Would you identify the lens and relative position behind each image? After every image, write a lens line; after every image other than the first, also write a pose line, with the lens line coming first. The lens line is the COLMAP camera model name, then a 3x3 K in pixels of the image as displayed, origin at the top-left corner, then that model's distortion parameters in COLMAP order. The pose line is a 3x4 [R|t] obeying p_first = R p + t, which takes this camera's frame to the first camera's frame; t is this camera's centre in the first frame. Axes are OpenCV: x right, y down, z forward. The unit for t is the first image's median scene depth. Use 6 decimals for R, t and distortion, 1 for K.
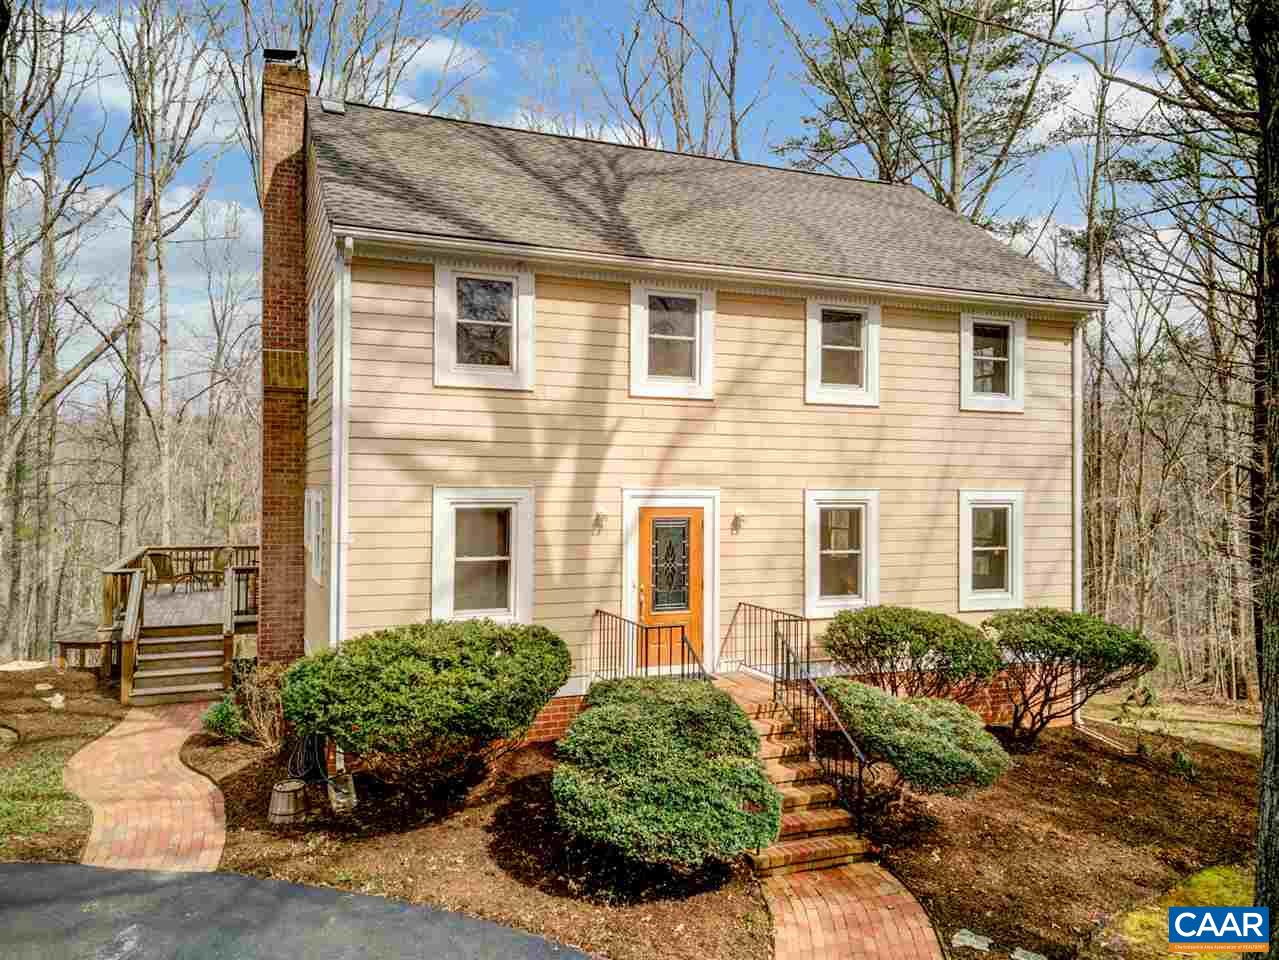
lens RADIAL K [[990.2, 0, 639.5], [0, 990.2, 480.0], [0, 0, 1]] dist [0.026296, 0.039011]
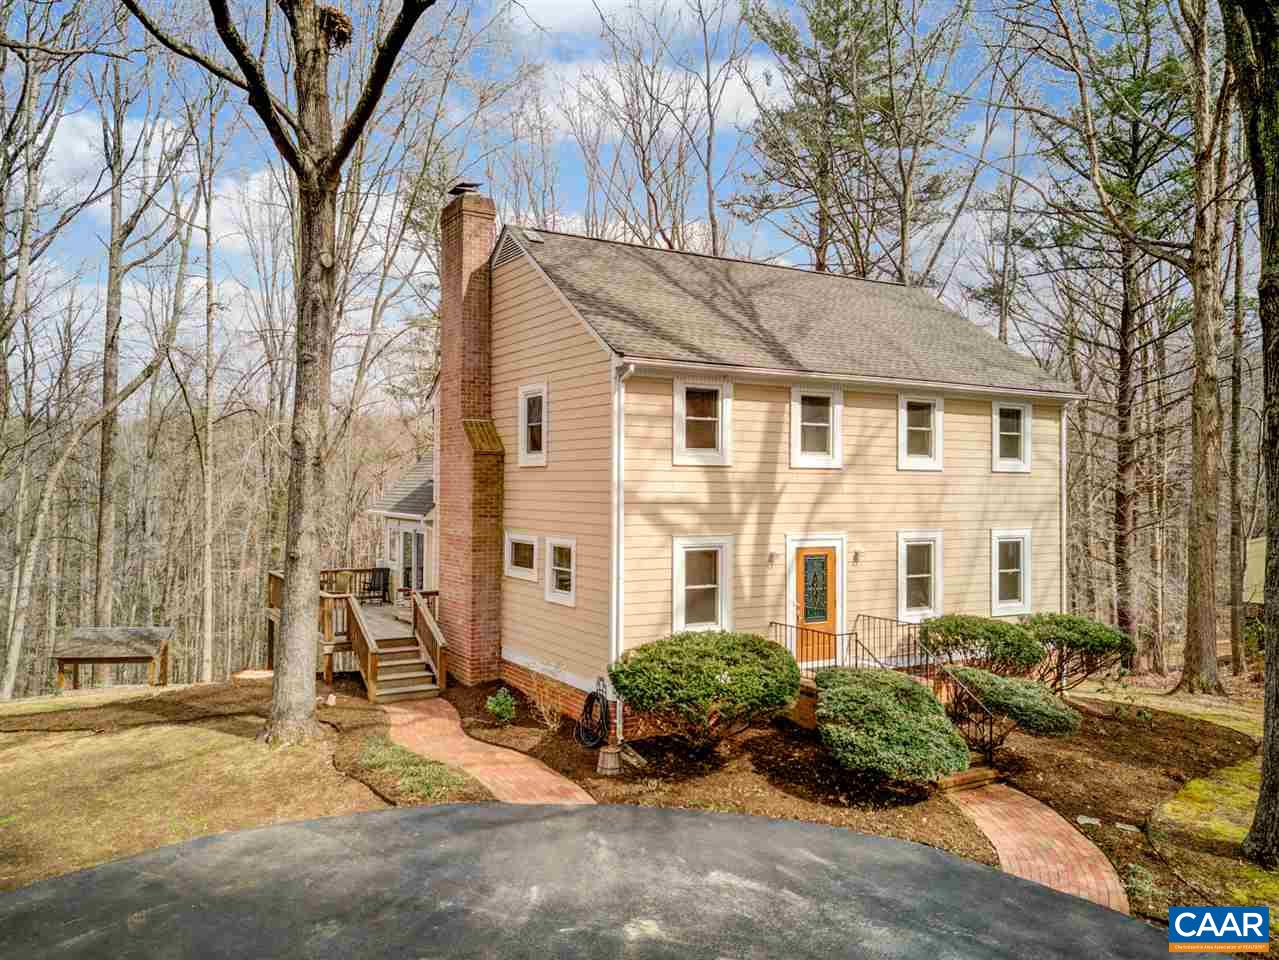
lens RADIAL K [[990.2, 0, 639.5], [0, 990.2, 480.0], [0, 0, 1]] dist [0.026296, 0.039011]
pose [[0.989463, -0.000395, 0.144785, -0.421947], [0.000350, 1.000000, 0.000339, -0.068191], [-0.144785, -0.000285, 0.989463, -0.348750]]
